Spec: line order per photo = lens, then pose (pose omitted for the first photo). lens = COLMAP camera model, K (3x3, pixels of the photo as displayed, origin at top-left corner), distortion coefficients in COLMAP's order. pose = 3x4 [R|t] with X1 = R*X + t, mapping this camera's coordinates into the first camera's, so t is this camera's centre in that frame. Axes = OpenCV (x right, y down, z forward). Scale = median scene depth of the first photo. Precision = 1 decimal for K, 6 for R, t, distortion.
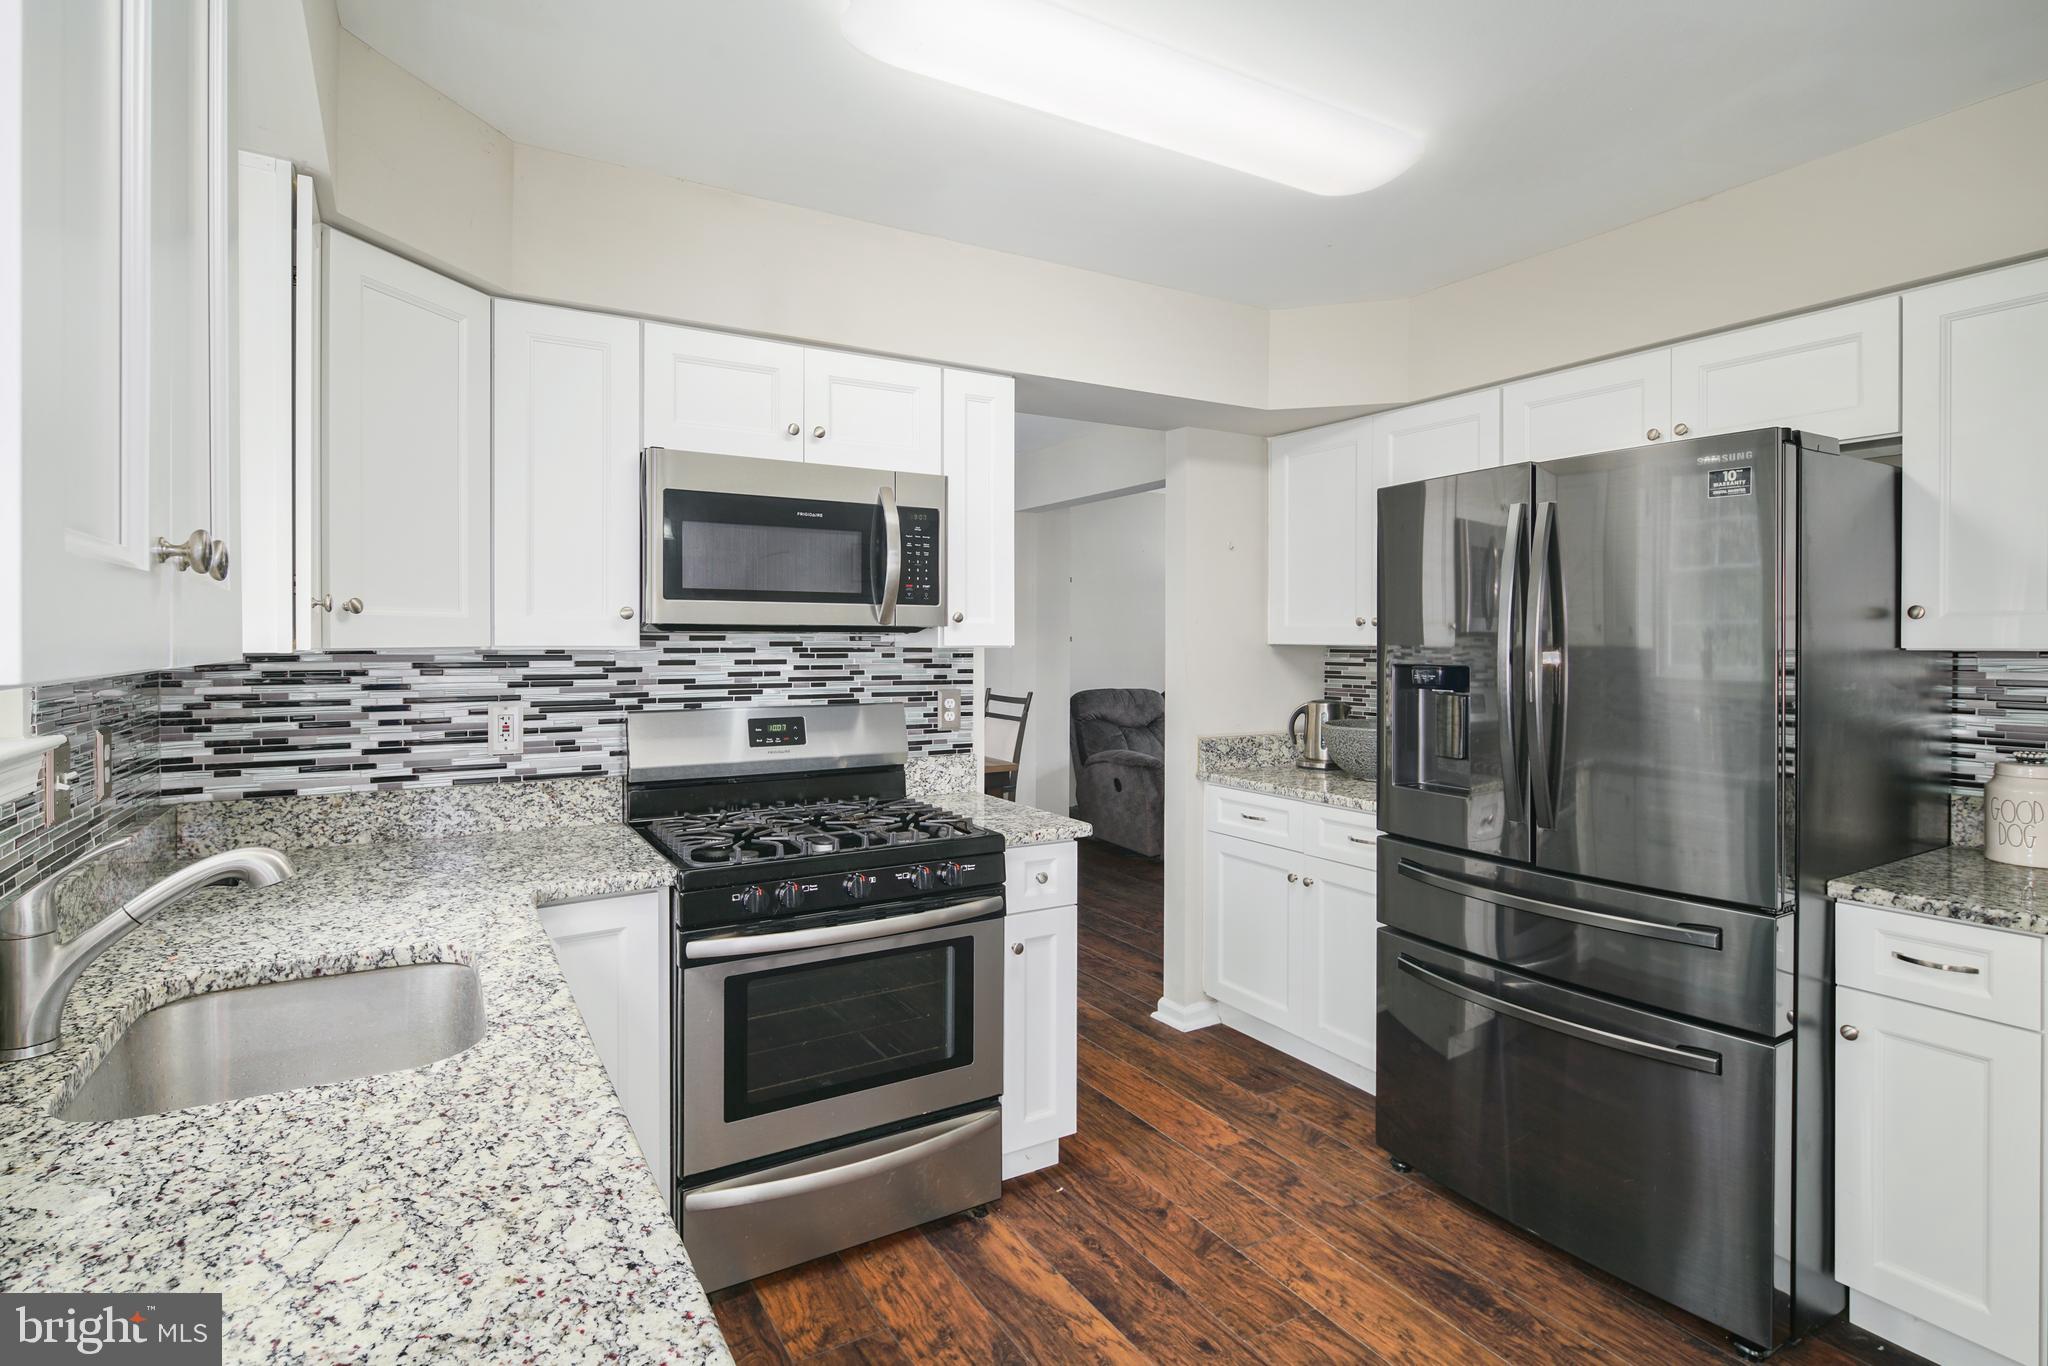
lens RADIAL K [[1007.3, 0, 1006.6], [0, 1007.3, 647.0], [0, 0, 1]] dist [0.001129, -0.000503]
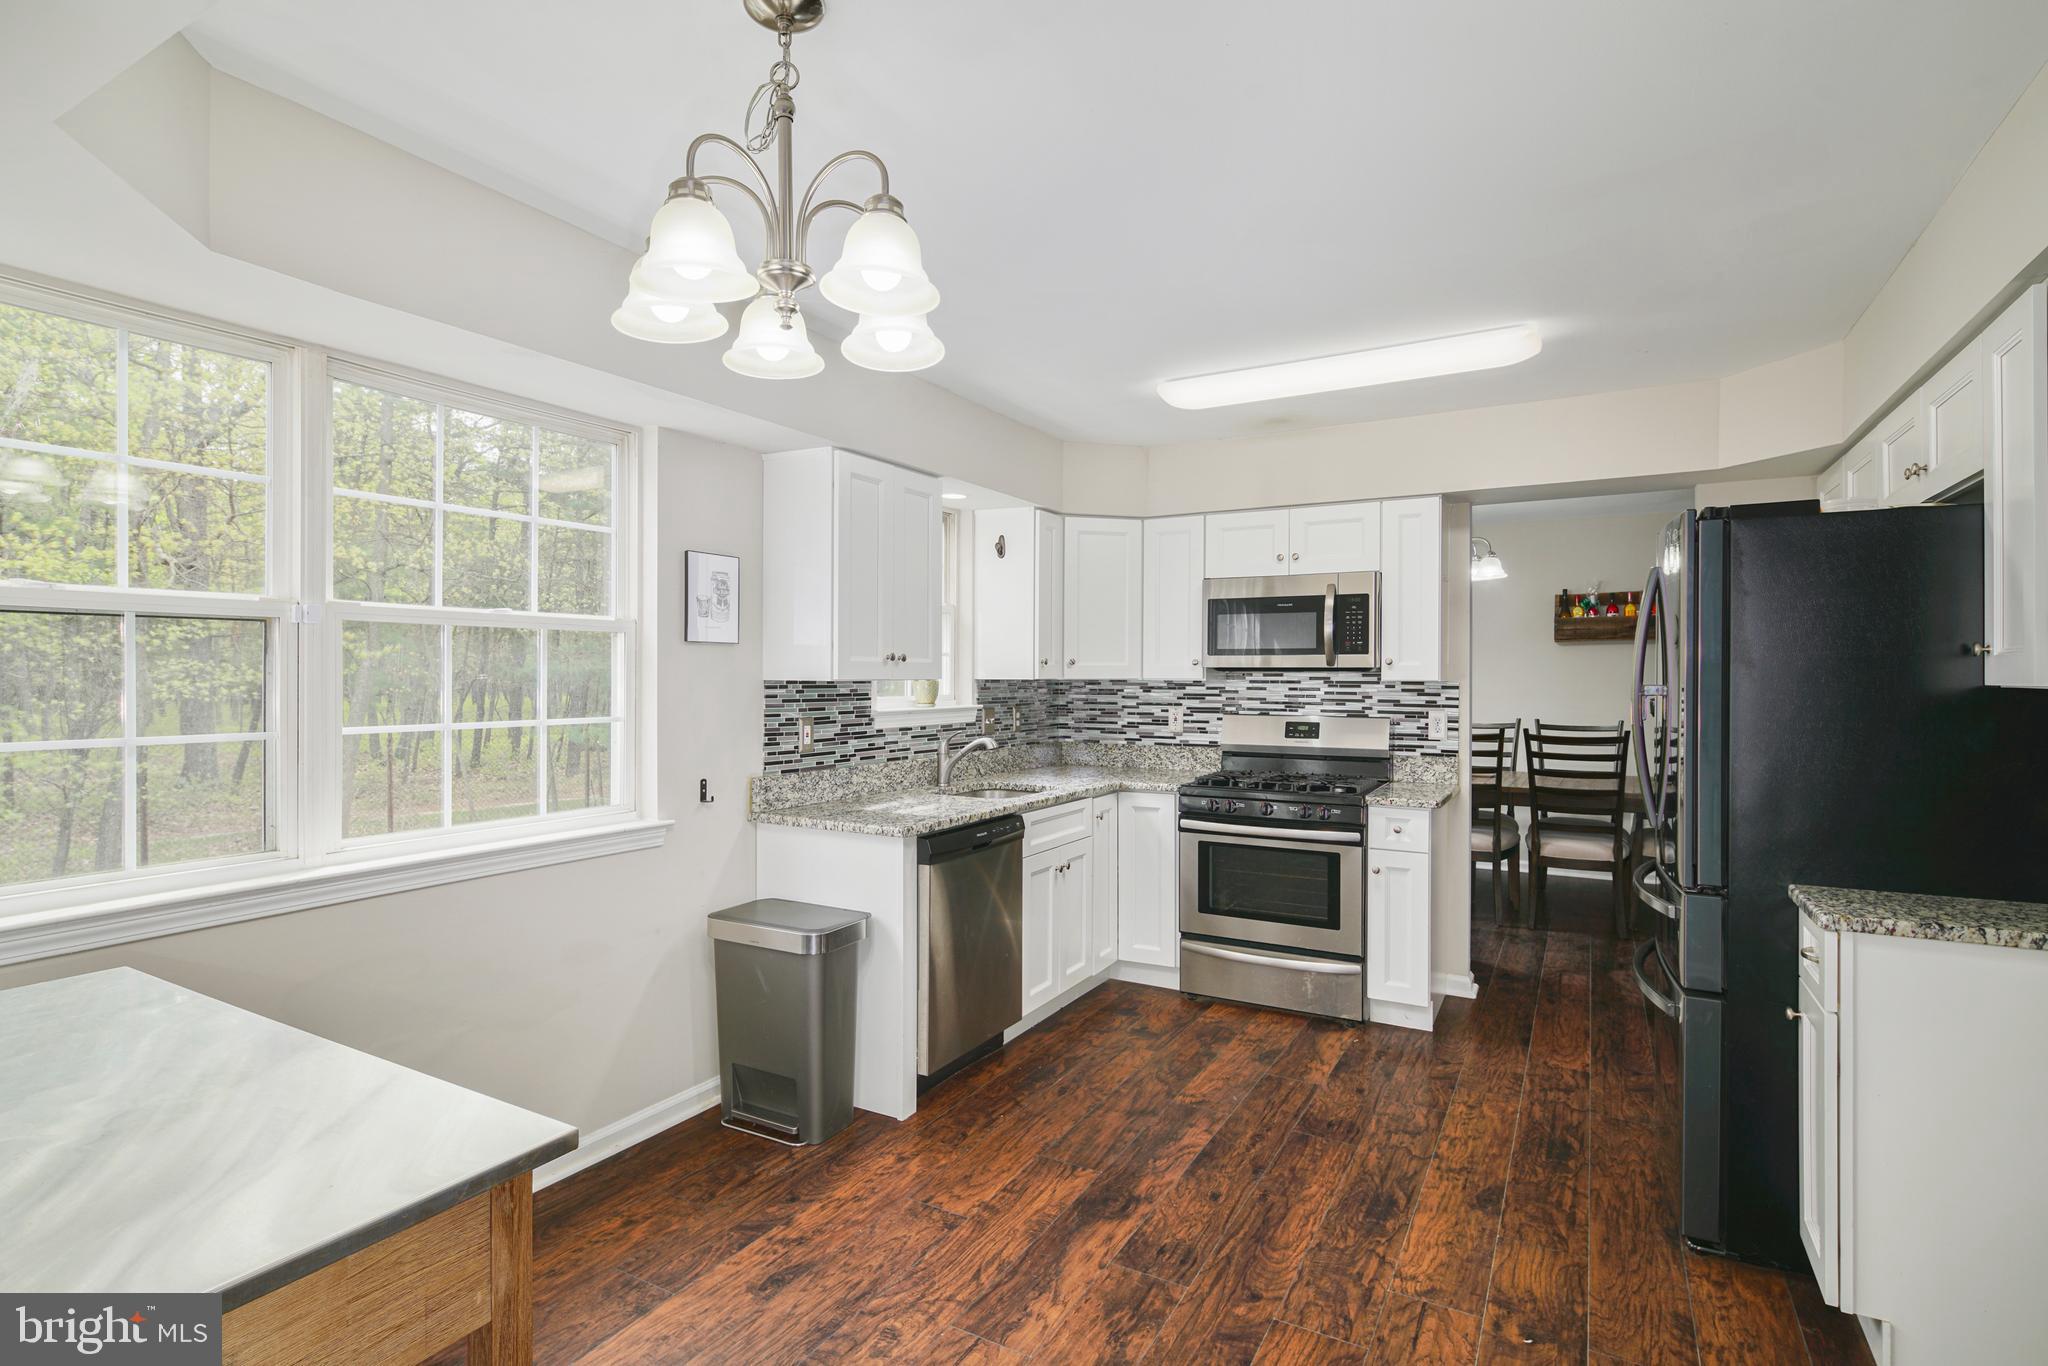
lens RADIAL K [[994.6, 0, 1013.0], [0, 994.6, 677.9], [0, 0, 1]] dist [0.001382, -0.000274]
pose [[0.493581, 0.003459, -0.869693, 1.078904], [-0.008979, 0.999959, -0.001119, 0.002585], [0.869653, 0.008361, 0.493592, -0.272998]]
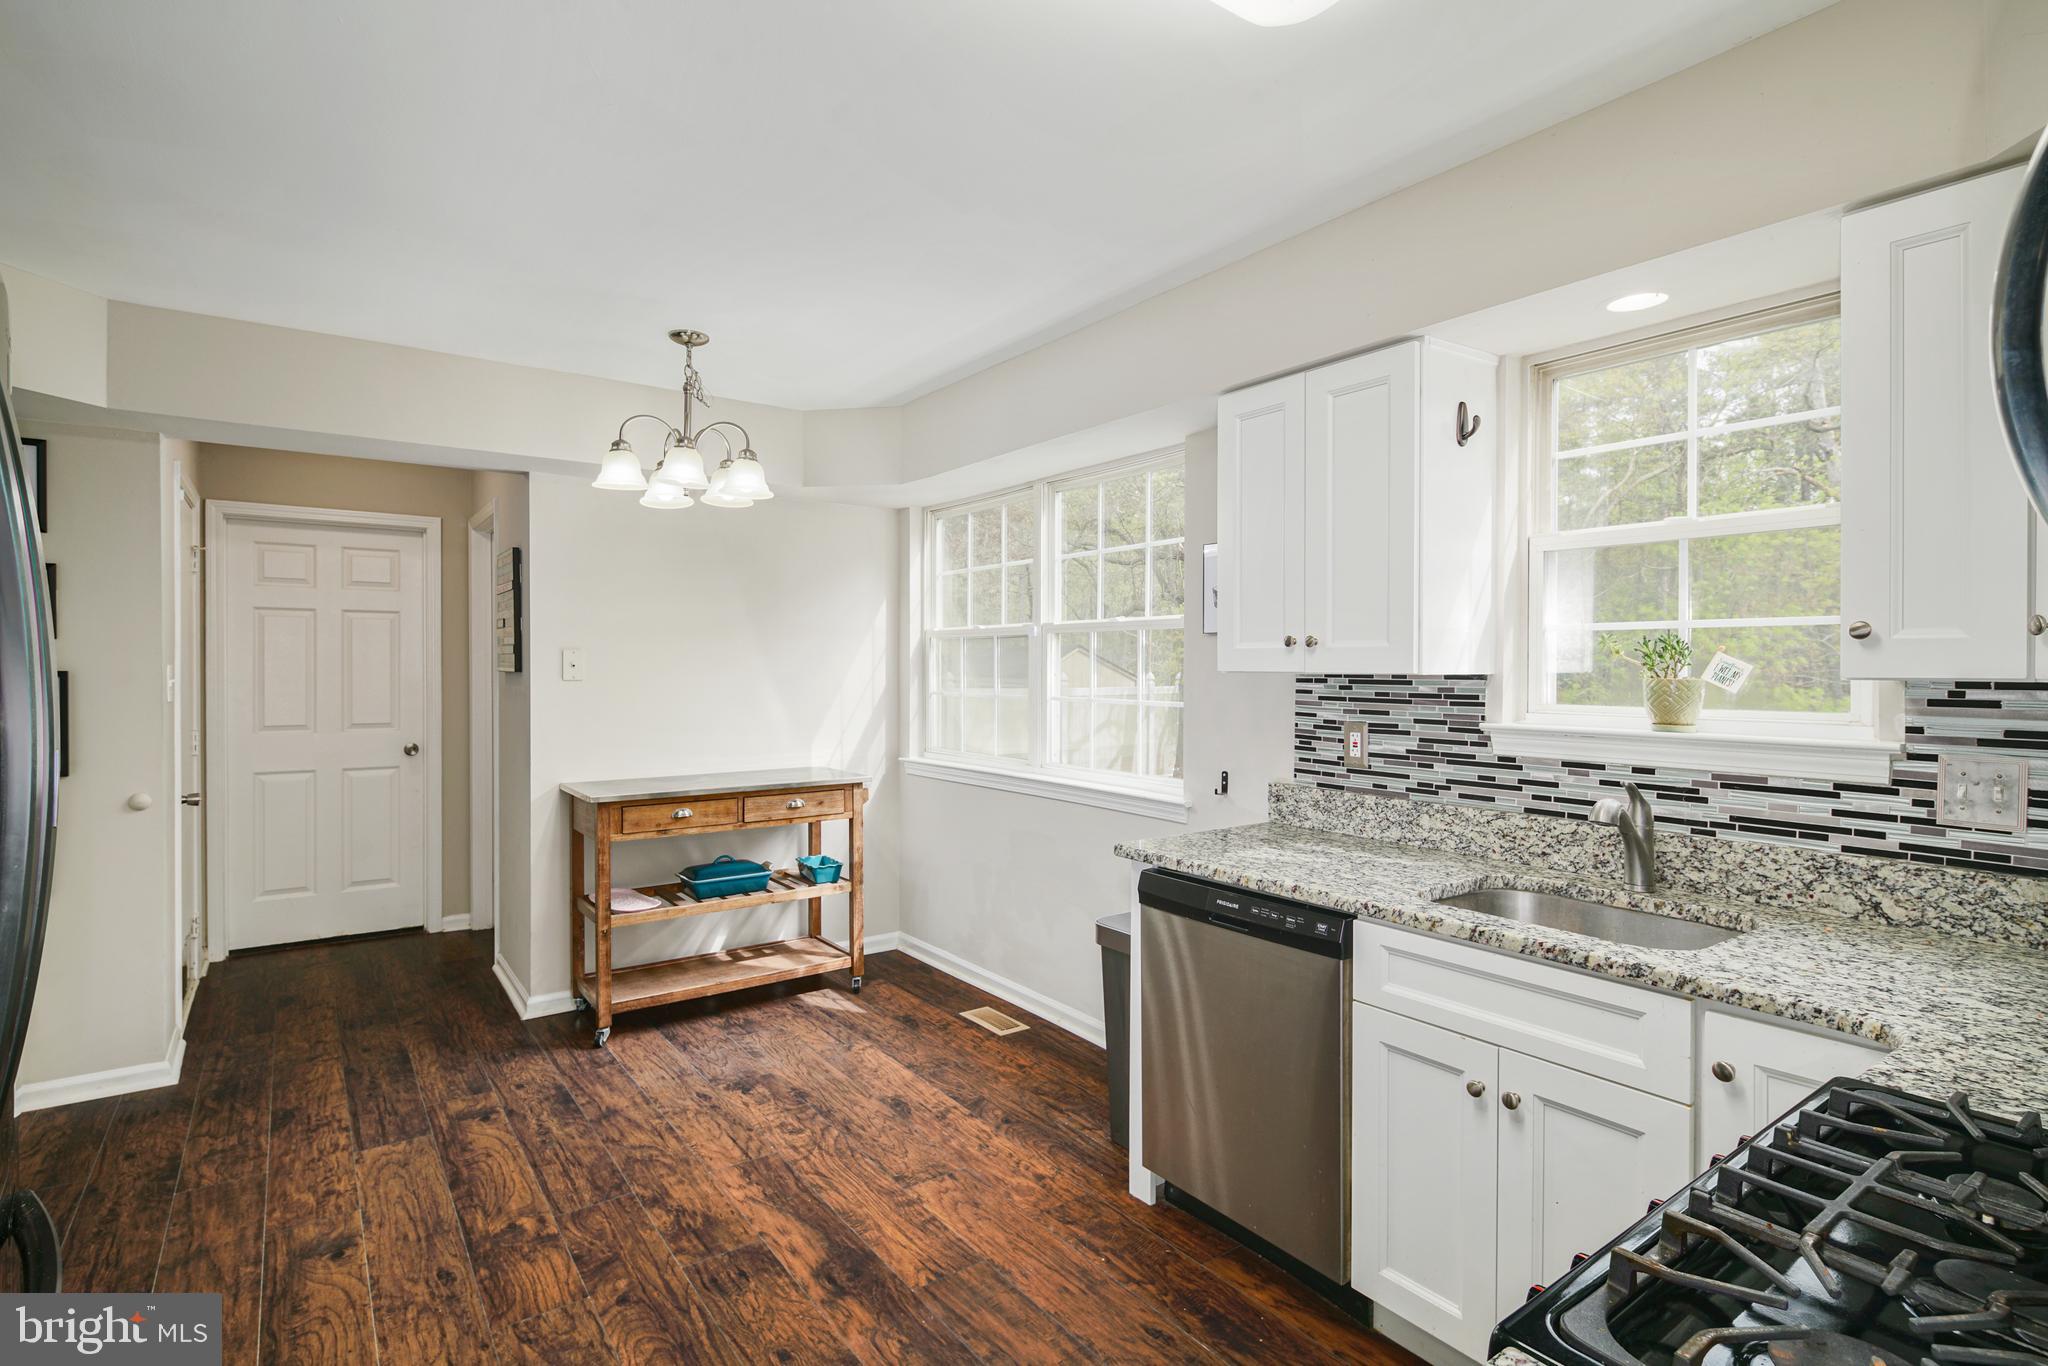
lens RADIAL K [[1012.0, 0, 1023.5], [0, 1012.0, 673.8], [0, 0, 1]] dist [-0.000703, -0.000988]
pose [[-0.995754, -0.002334, -0.092023, 0.147903], [-0.003917, 0.999847, 0.017022, -0.009906], [0.091969, 0.017310, -0.995611, 1.260960]]
